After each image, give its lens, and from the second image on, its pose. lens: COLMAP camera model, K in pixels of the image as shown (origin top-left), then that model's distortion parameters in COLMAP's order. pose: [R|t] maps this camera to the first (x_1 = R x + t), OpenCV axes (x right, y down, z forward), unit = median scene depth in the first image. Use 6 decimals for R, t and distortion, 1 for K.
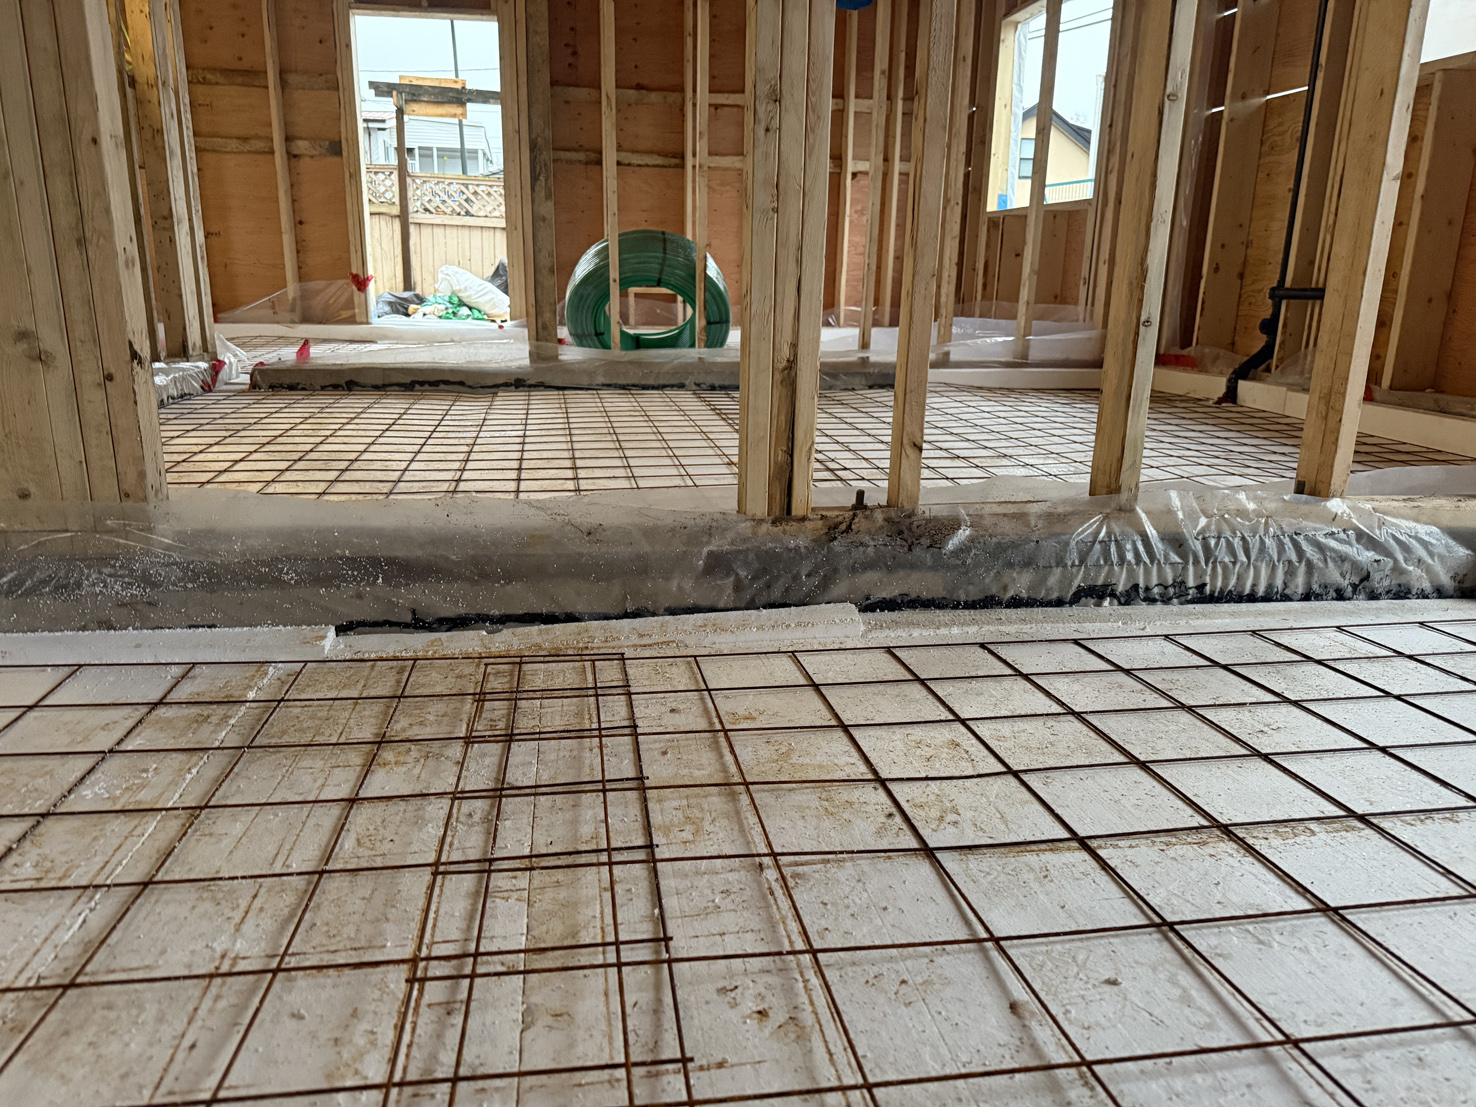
lens RADIAL K [[1054.8, 0, 739.2], [0, 1054.8, 555.7], [0, 0, 1]] dist [0.018474, -0.027412]
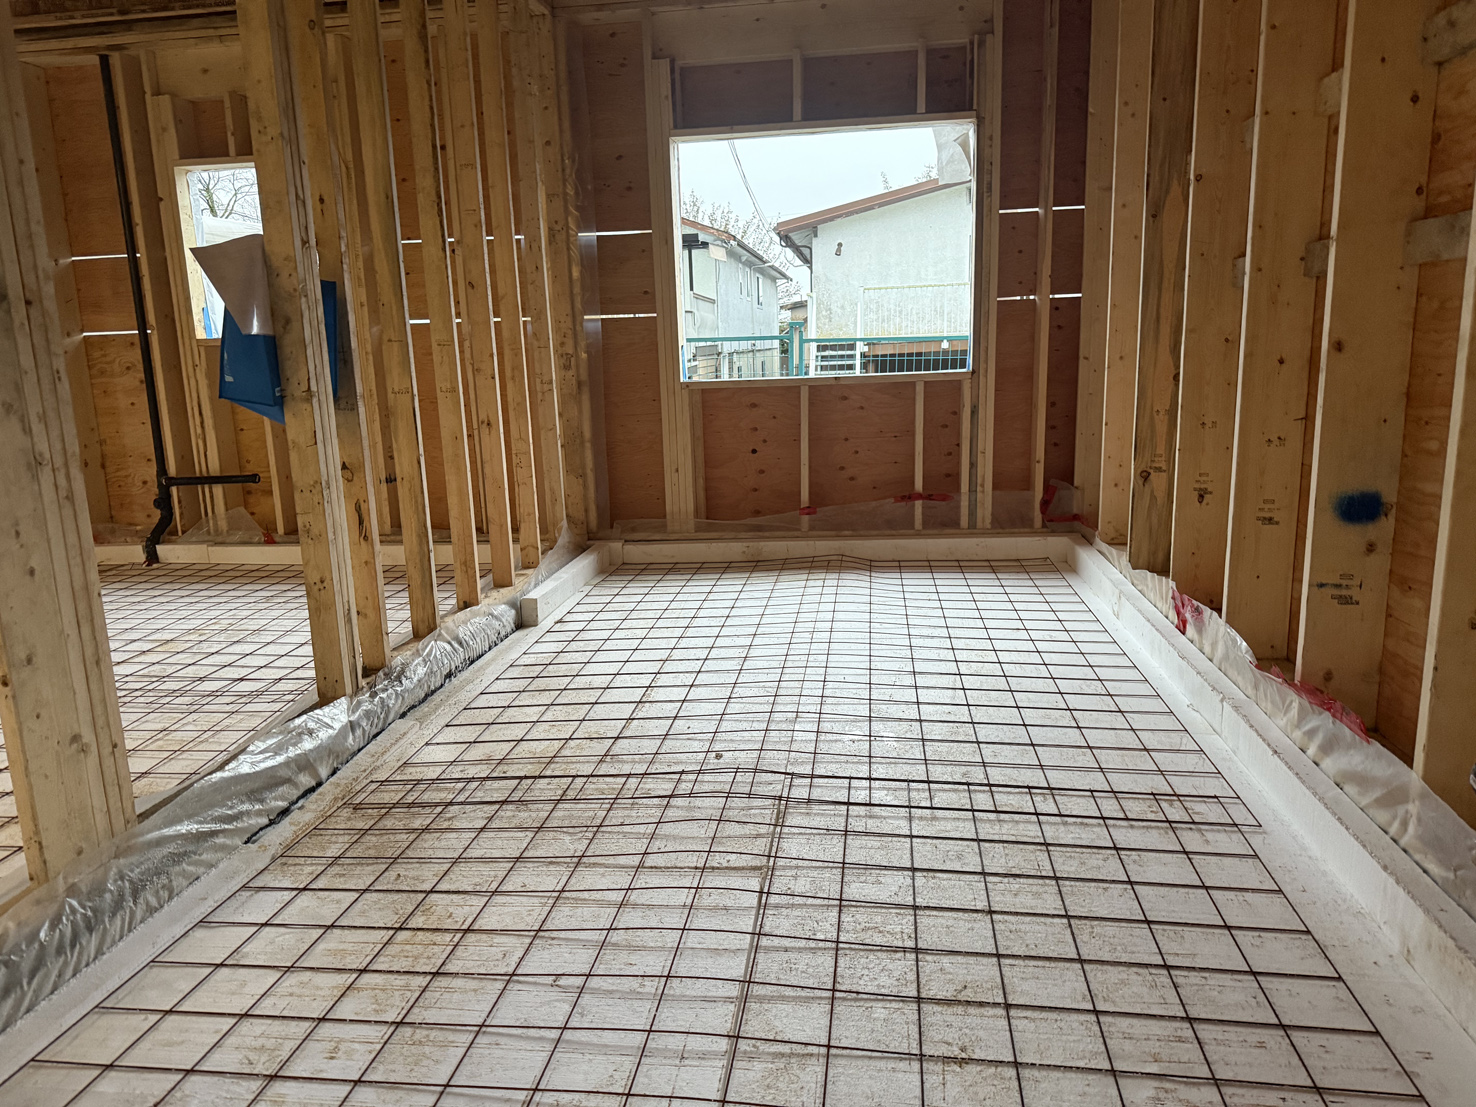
lens RADIAL K [[1054.8, 0, 739.2], [0, 1054.8, 555.7], [0, 0, 1]] dist [0.018474, -0.027412]
pose [[0.284197, -0.223015, 0.932468, -1.460401], [0.287871, 0.947545, 0.138884, -0.328711], [-0.914529, 0.228960, 0.333489, -0.296650]]
